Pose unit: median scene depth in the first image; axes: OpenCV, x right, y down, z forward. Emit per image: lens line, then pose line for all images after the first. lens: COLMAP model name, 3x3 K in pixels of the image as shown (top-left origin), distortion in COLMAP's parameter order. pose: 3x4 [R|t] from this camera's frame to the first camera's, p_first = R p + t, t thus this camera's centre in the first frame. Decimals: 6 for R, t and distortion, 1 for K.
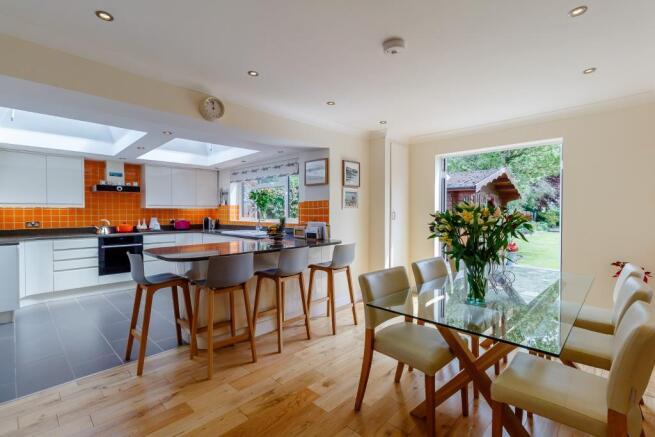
lens RADIAL K [[304.7, 0, 330.7], [0, 304.7, 220.9], [0, 0, 1]] dist [0.002079, 0.000213]
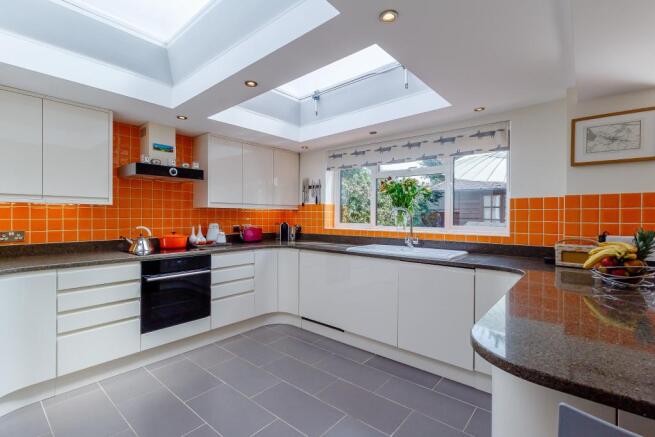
lens RADIAL K [[304.7, 0, 324.4], [0, 304.7, 219.6], [0, 0, 1]] dist [0.002079, 0.000213]
pose [[0.997937, 0.007138, 0.063796, -0.437805], [-0.006136, 0.999855, -0.015885, -0.010296], [-0.063900, 0.015460, 0.997837, 0.412514]]
